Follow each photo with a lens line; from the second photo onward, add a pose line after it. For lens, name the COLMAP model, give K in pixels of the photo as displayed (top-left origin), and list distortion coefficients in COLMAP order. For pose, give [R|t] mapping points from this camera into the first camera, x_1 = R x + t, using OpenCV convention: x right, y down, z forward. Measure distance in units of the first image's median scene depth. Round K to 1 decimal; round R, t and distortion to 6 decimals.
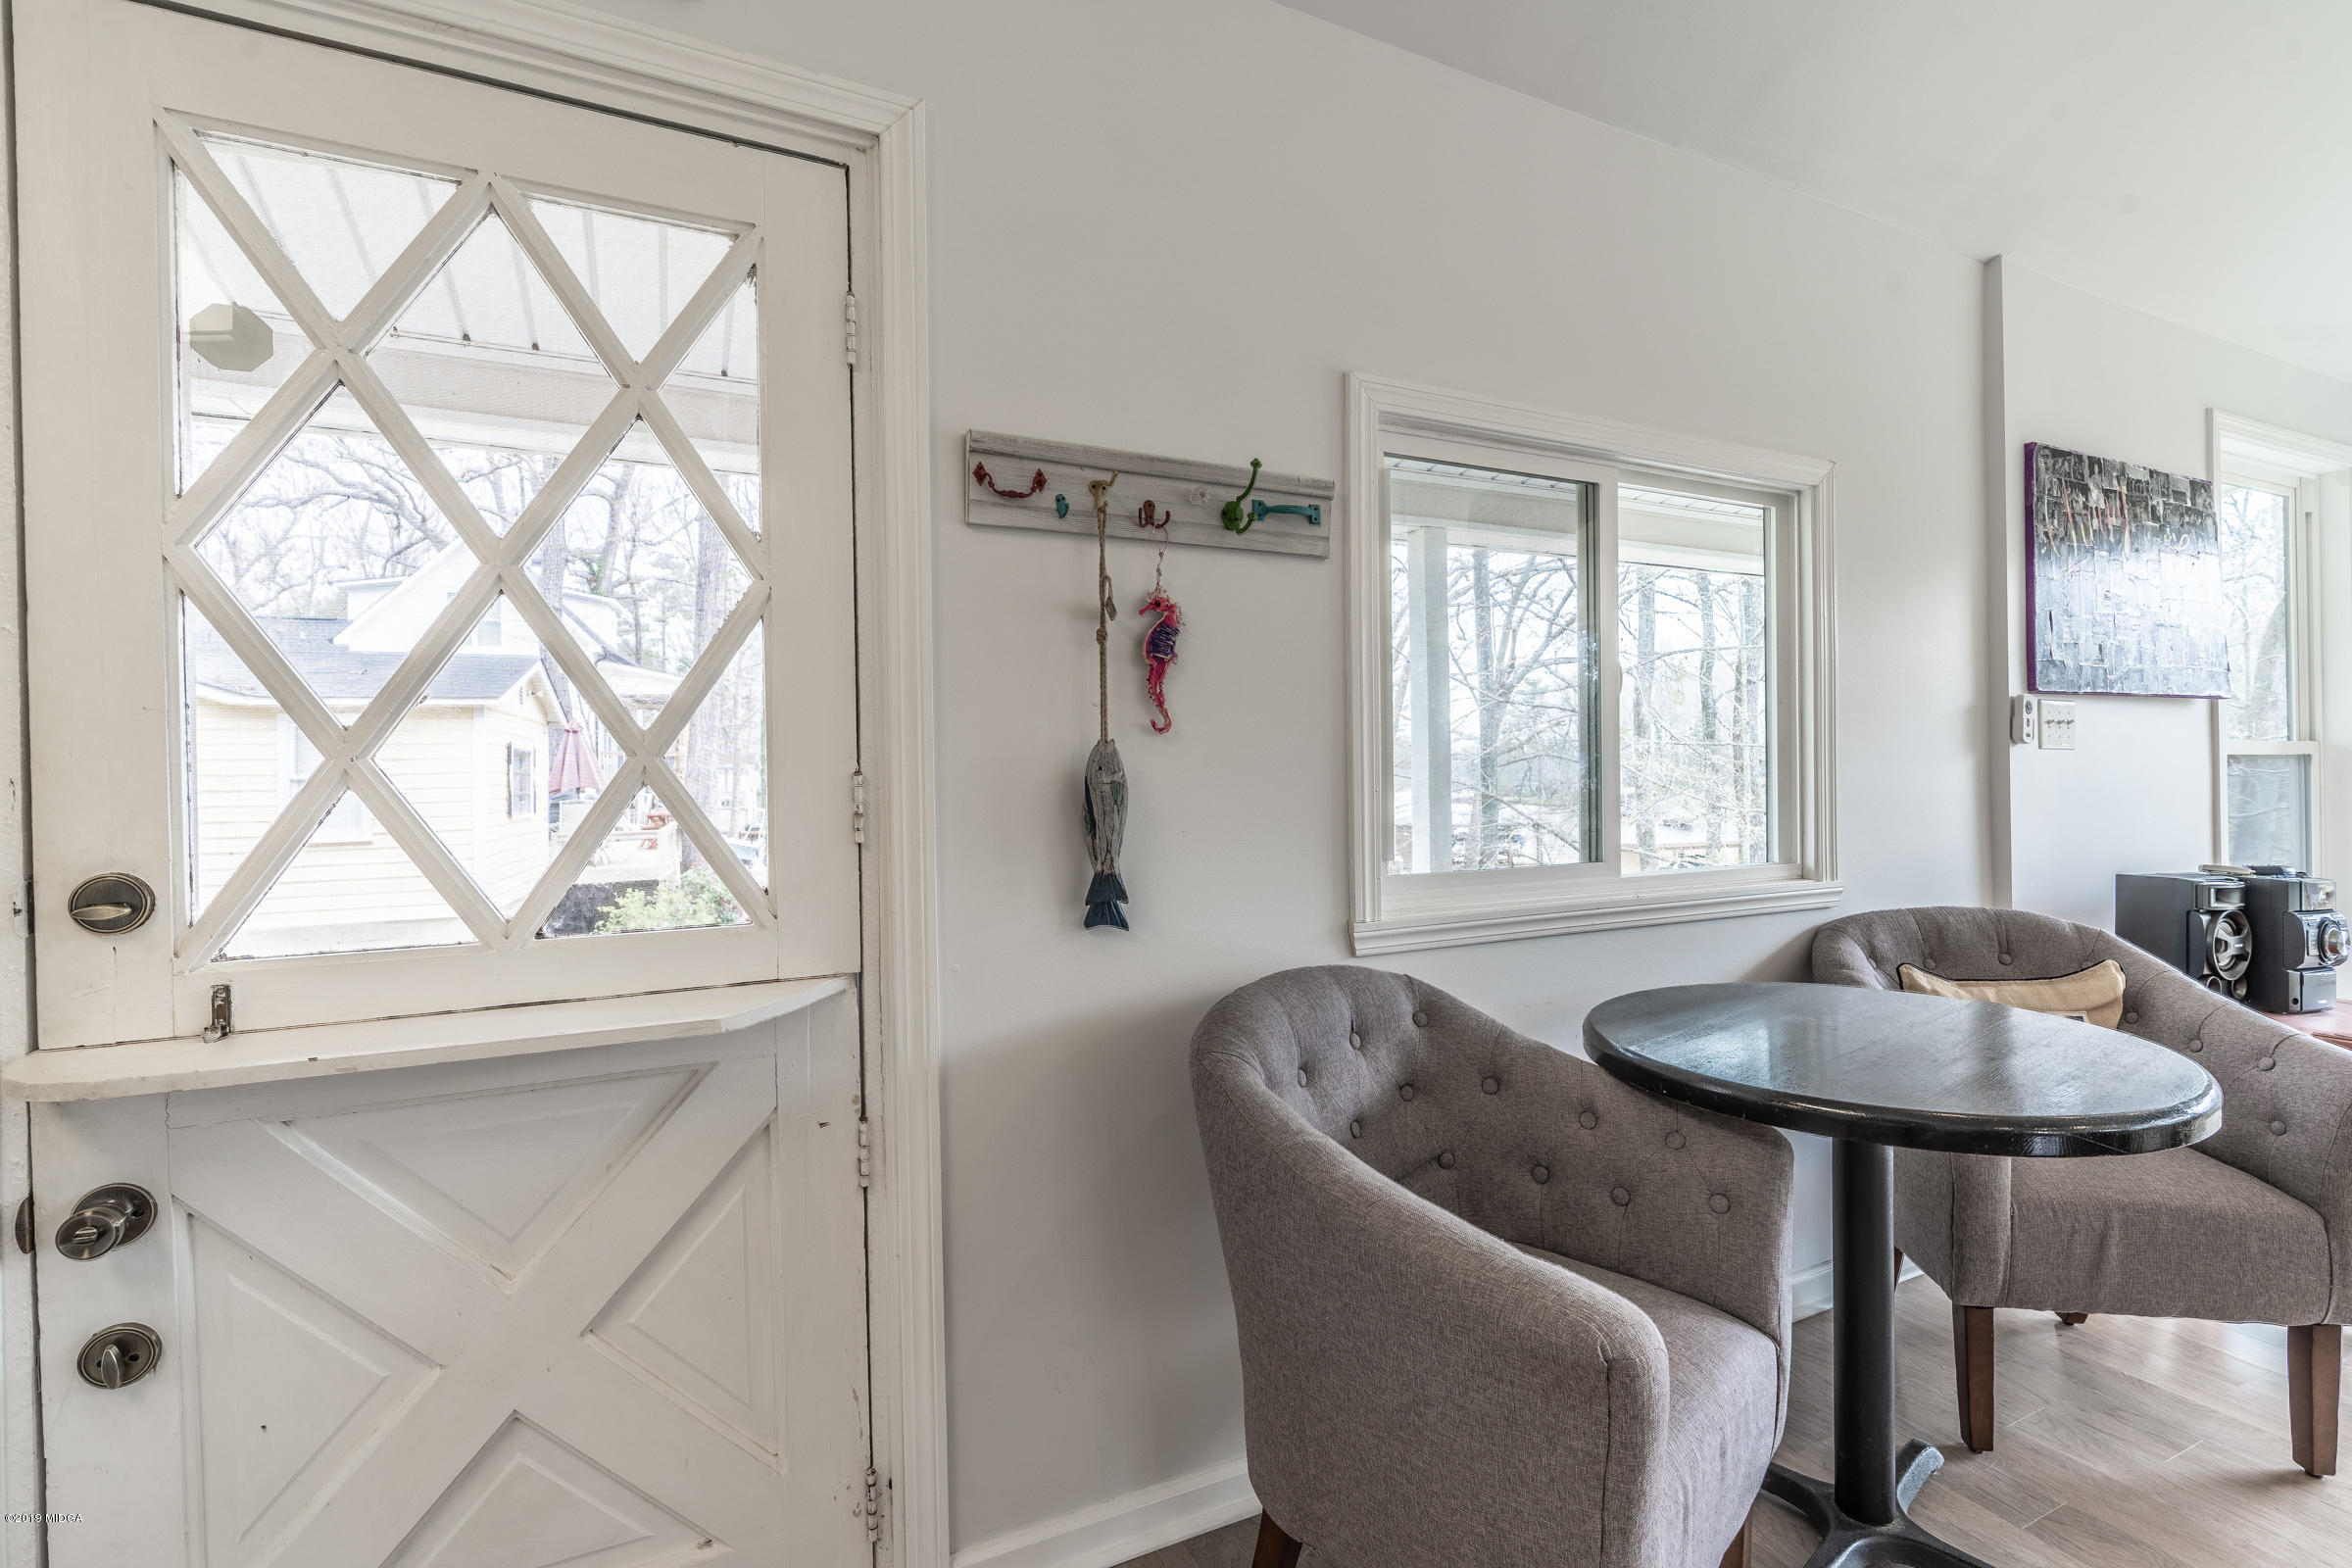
lens RADIAL K [[1059.1, 0, 1178.7], [0, 1059.1, 785.9], [0, 0, 1]] dist [-0.010011, 0.003714]
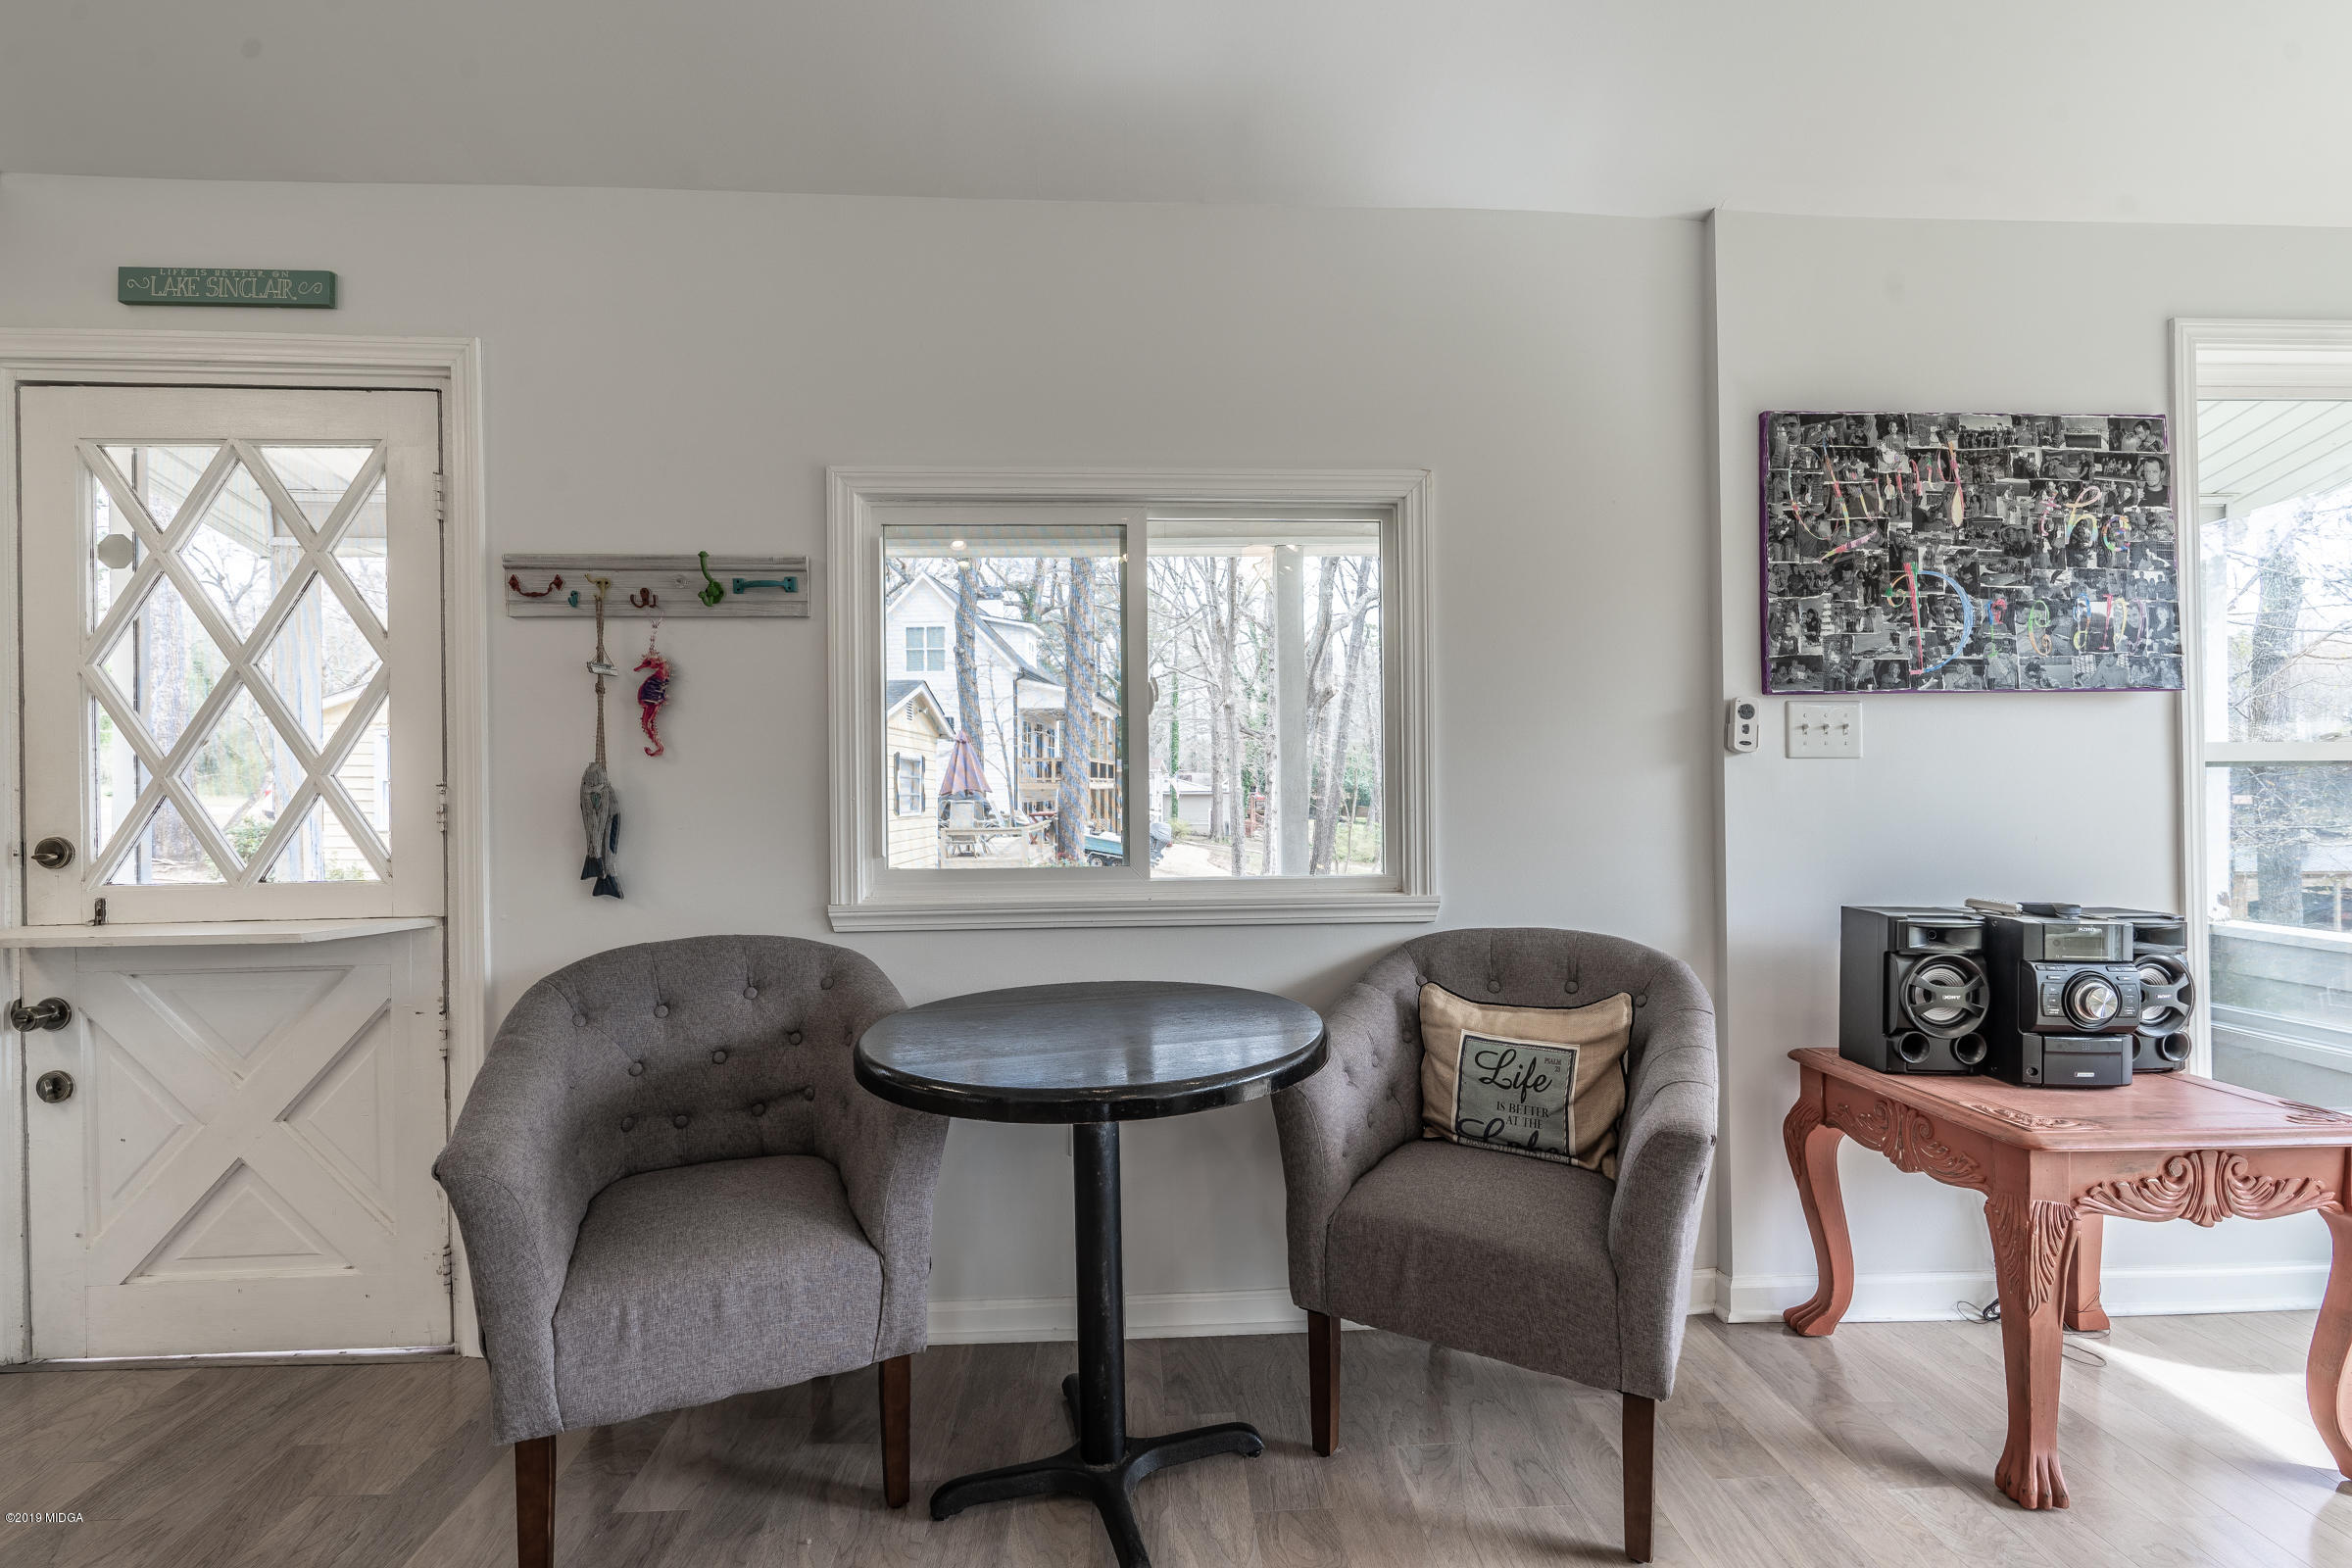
lens RADIAL K [[1059.1, 0, 1165.1], [0, 1059.1, 783.9], [0, 0, 1]] dist [-0.010011, 0.003714]
pose [[0.924052, 0.004281, -0.382243, 1.107615], [-0.006173, 0.999974, -0.003725, -0.013815], [0.382217, 0.005802, 0.924054, -0.007317]]
